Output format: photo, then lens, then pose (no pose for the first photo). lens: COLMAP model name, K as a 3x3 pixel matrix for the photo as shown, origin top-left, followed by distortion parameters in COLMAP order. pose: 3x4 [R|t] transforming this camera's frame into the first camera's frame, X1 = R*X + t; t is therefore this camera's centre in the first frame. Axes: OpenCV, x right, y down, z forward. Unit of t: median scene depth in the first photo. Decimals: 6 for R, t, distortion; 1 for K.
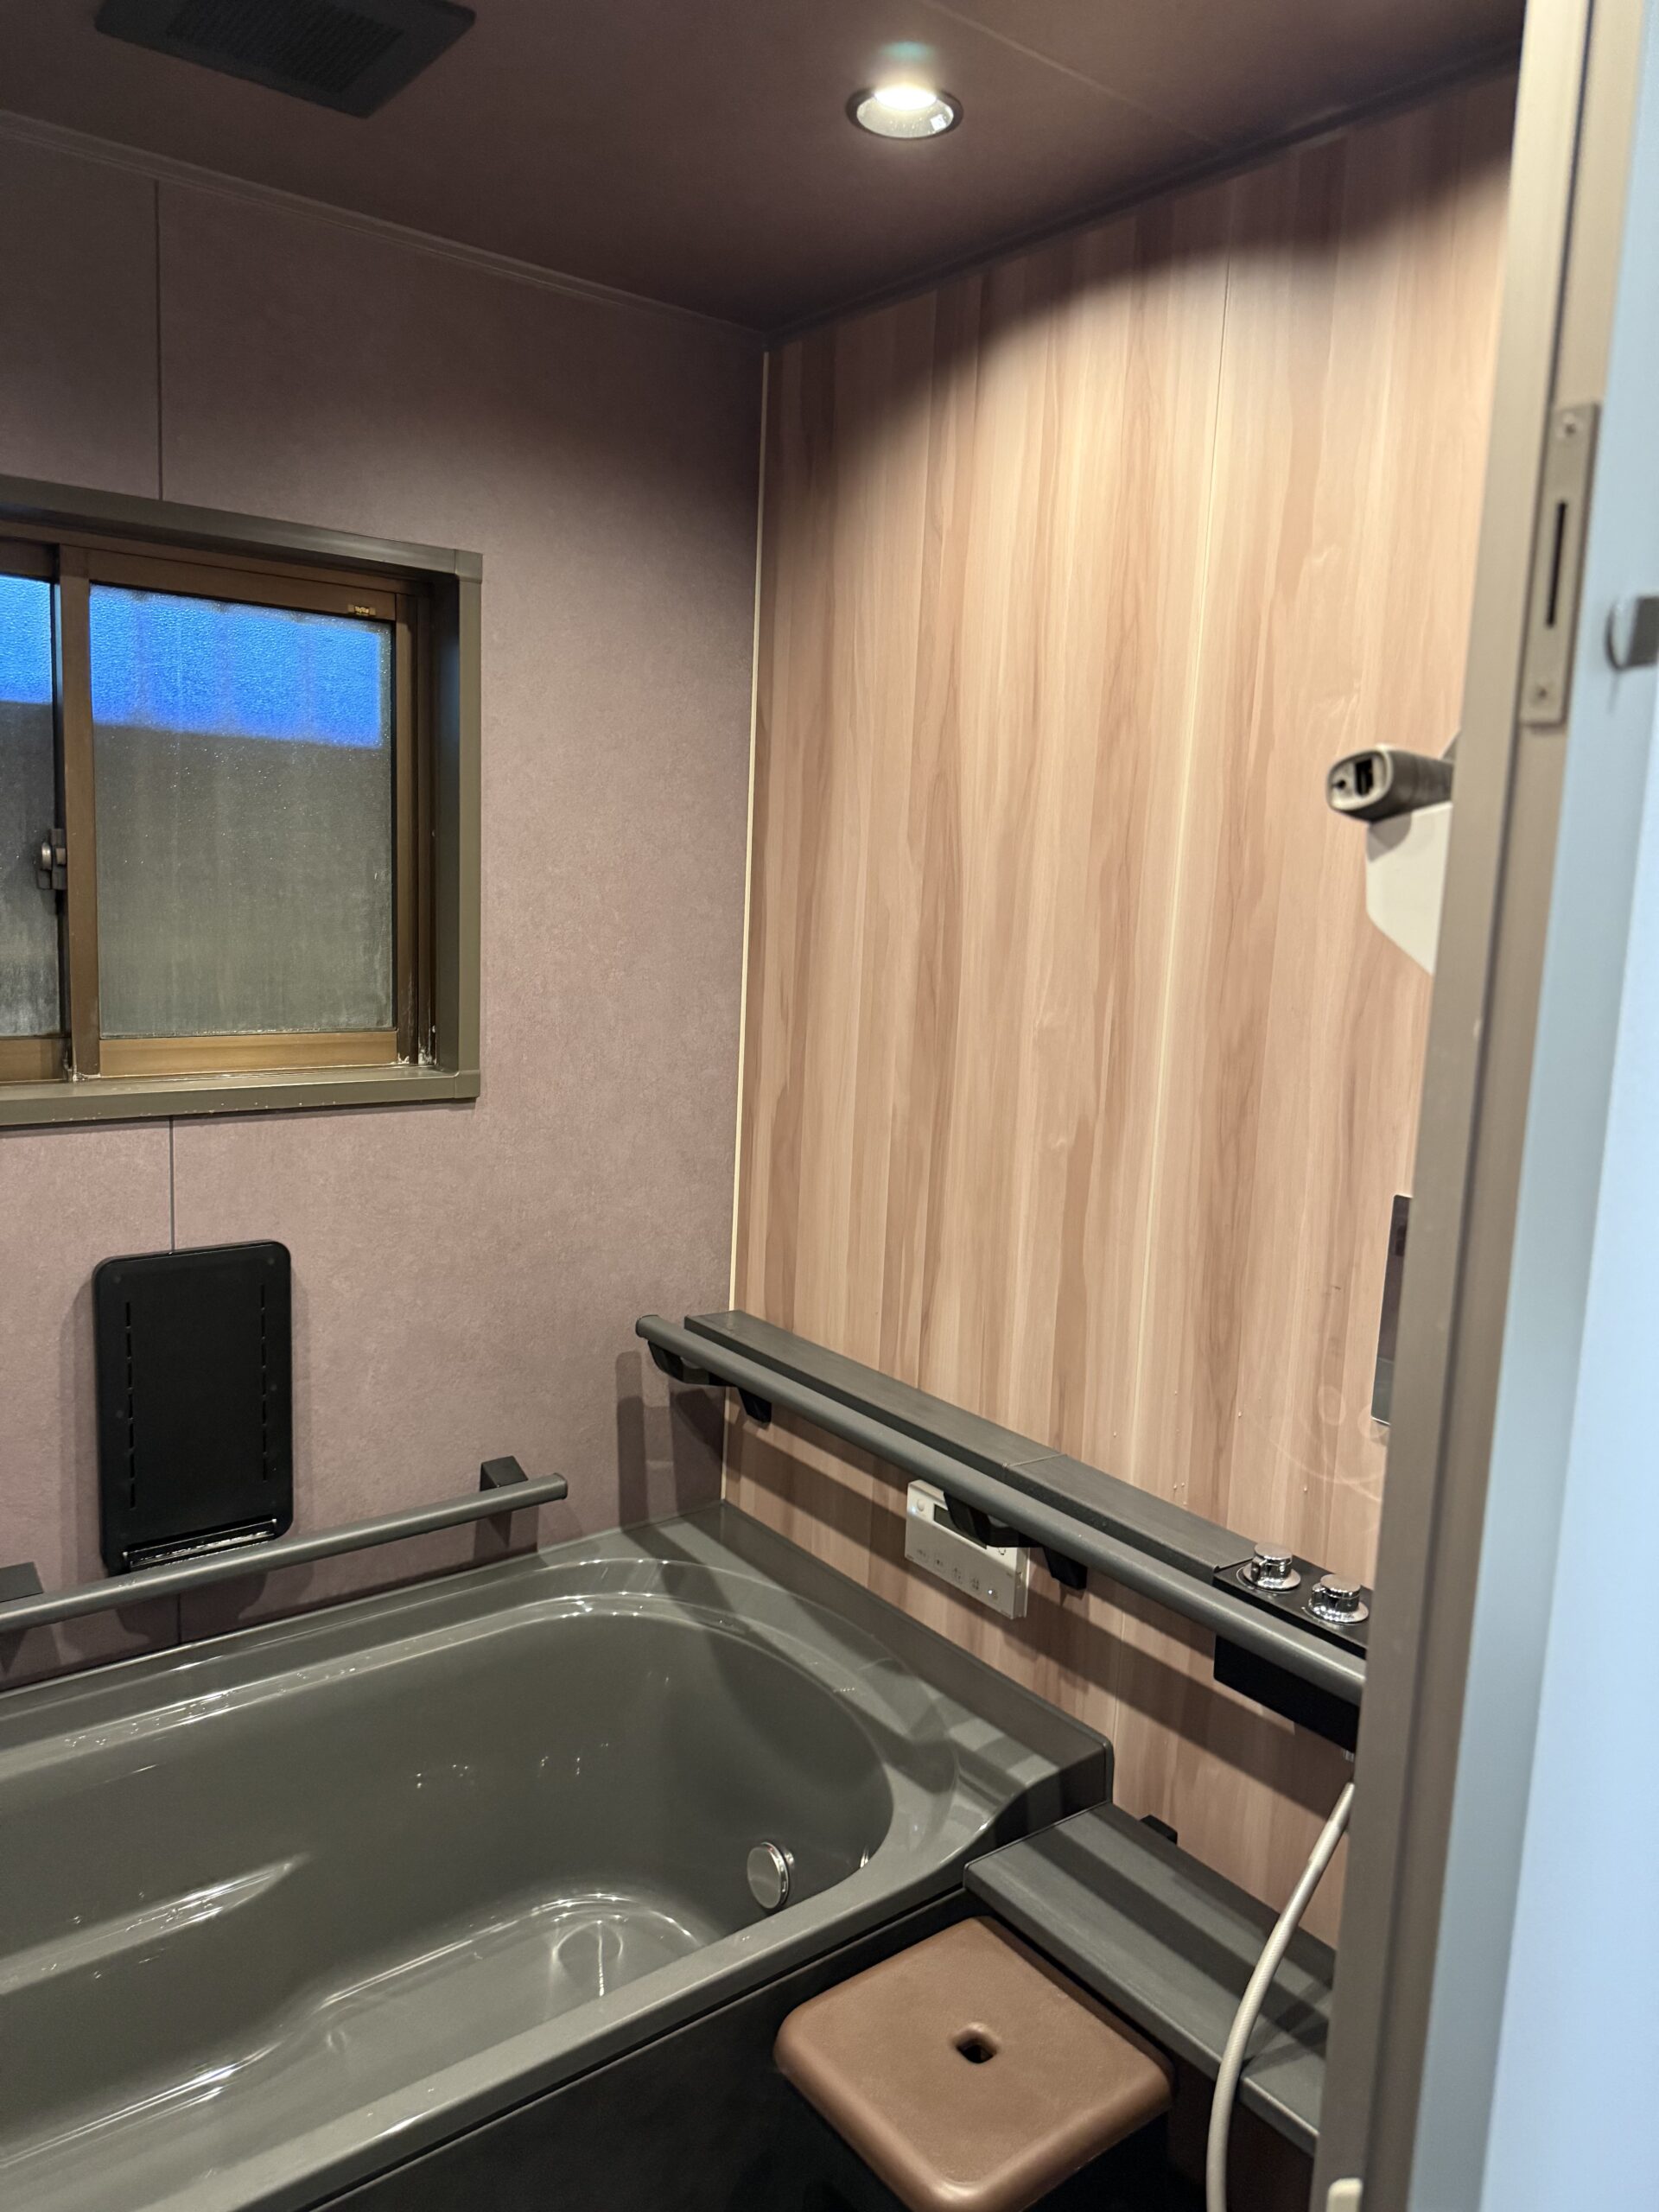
lens RADIAL K [[1589.5, 0, 882.9], [0, 1589.5, 1082.7], [0, 0, 1]] dist [0.151104, -0.247841]
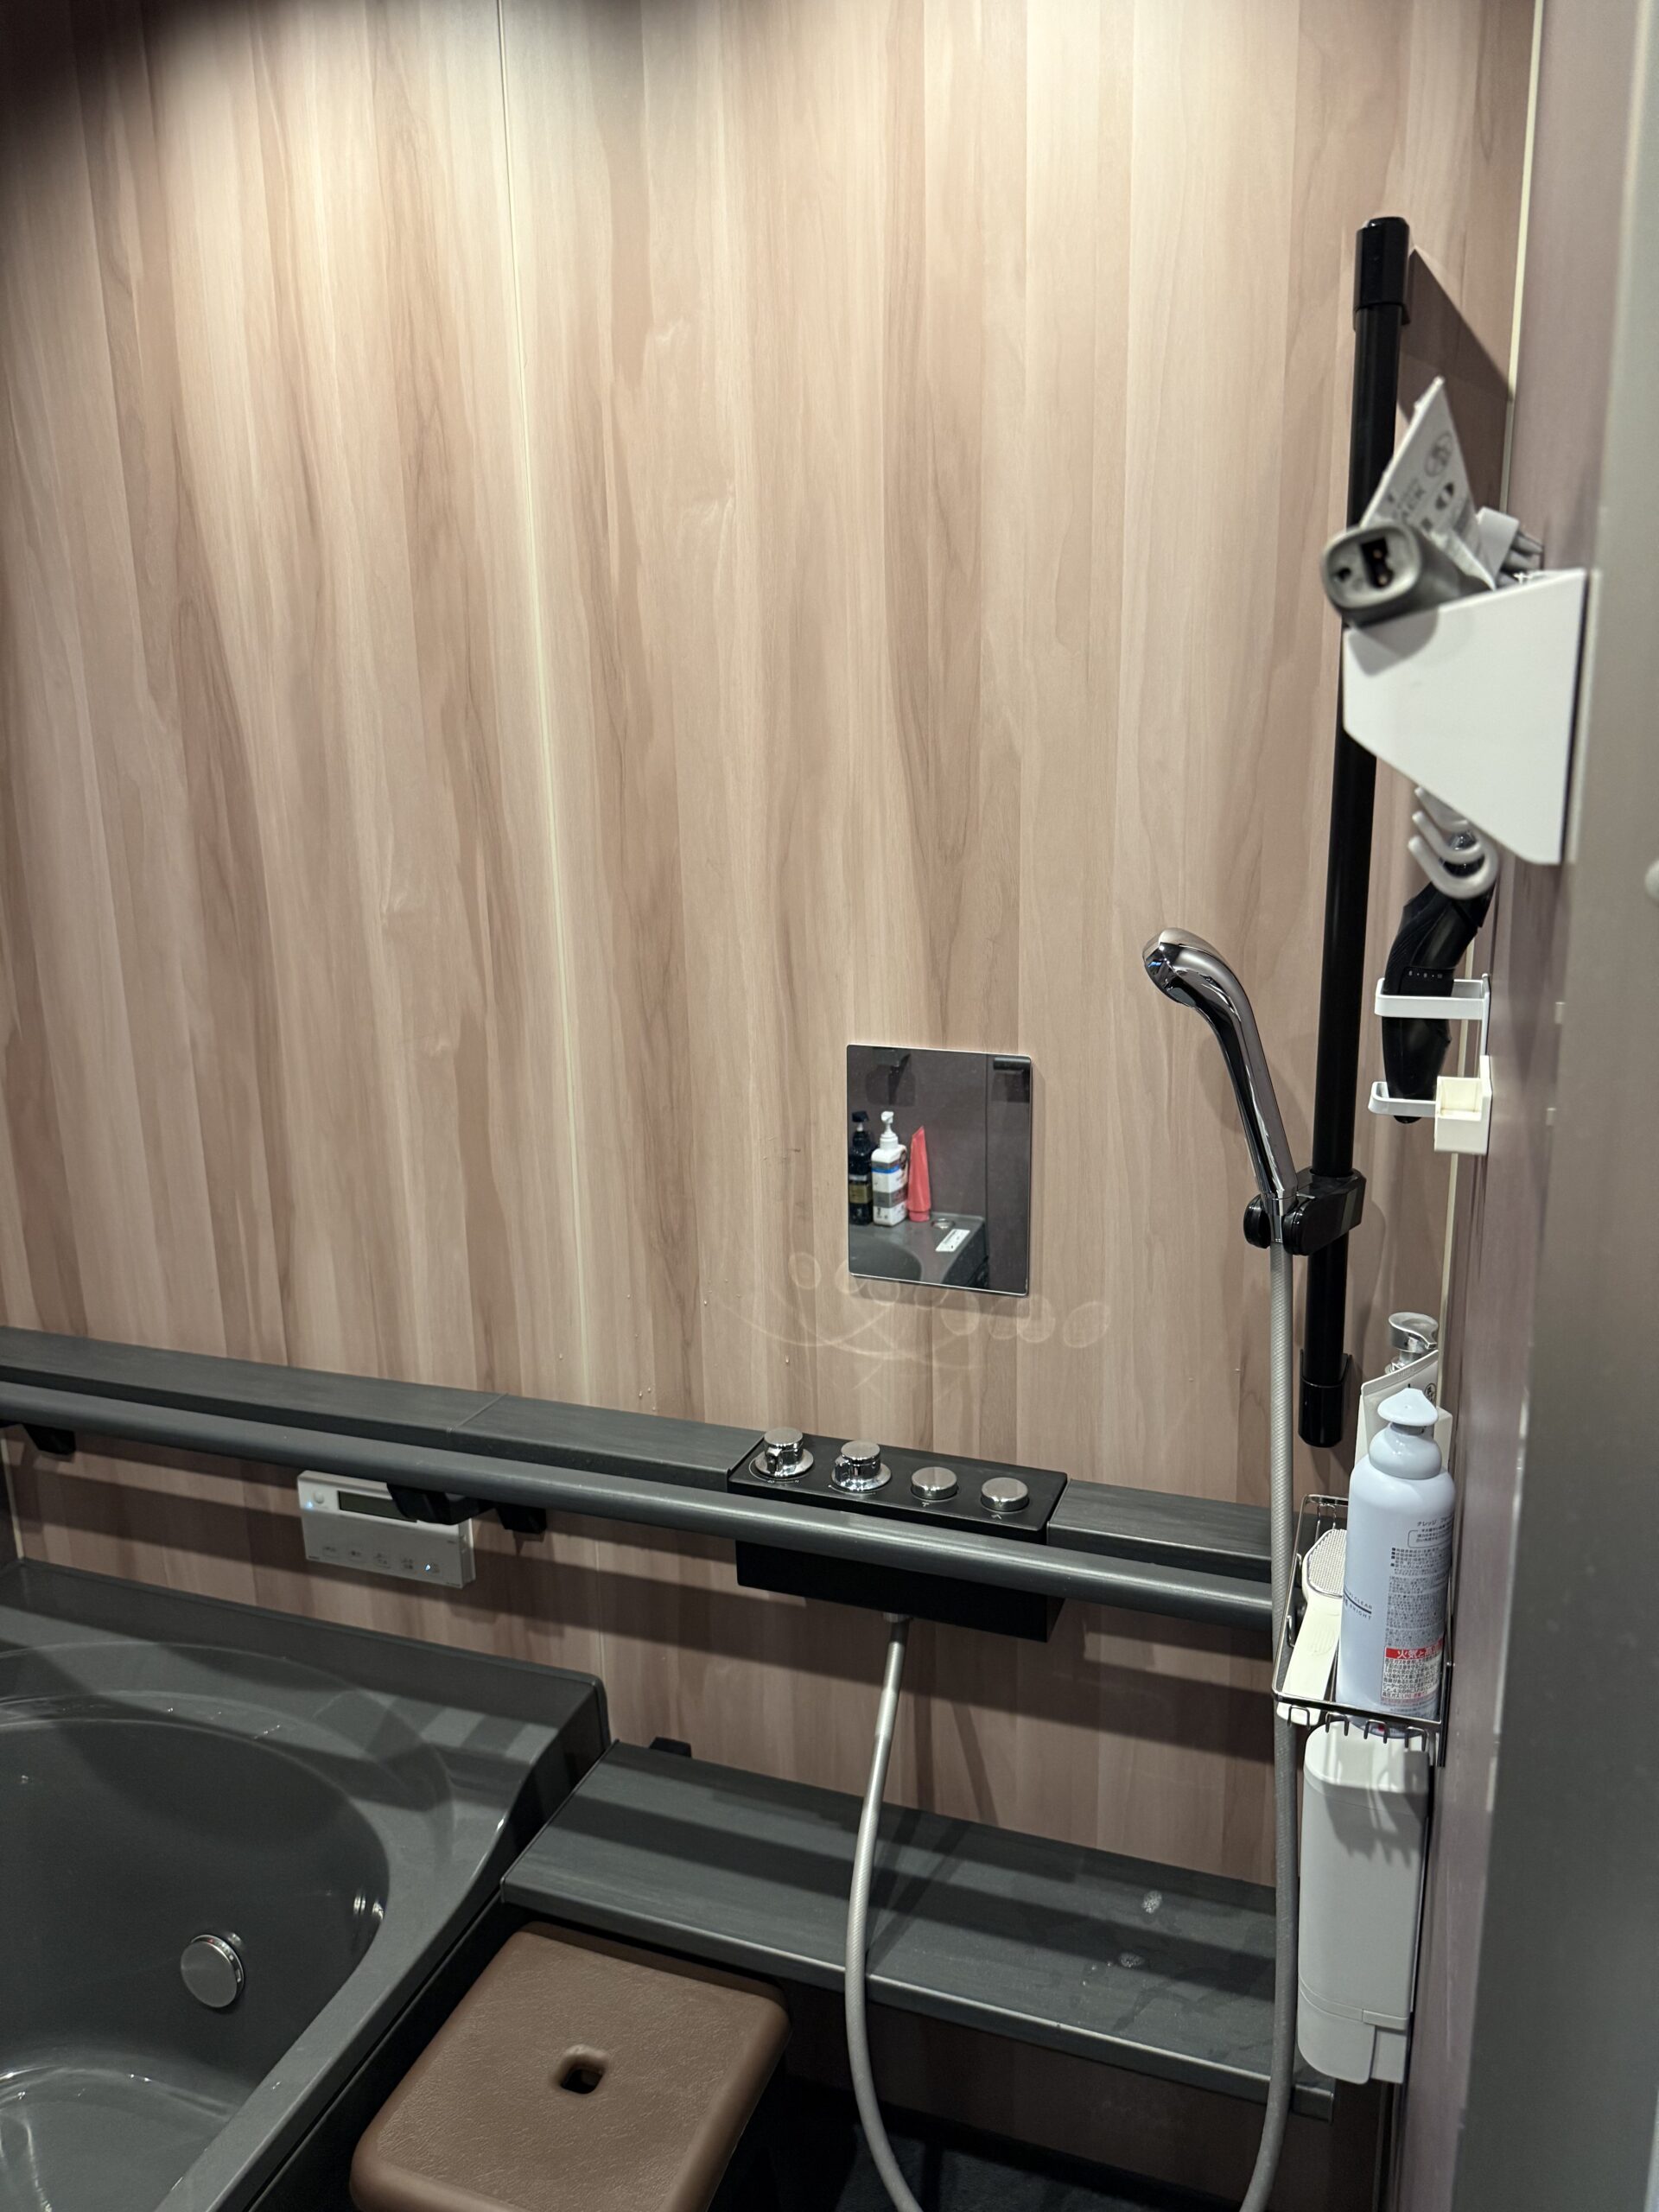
lens RADIAL K [[1589.5, 0, 882.9], [0, 1589.5, 1082.7], [0, 0, 1]] dist [0.151104, -0.247841]
pose [[0.855809, -0.181643, 0.484352, -0.105455], [0.132665, 0.982076, 0.133893, -0.026478], [-0.499991, -0.050331, 0.864567, 0.142936]]
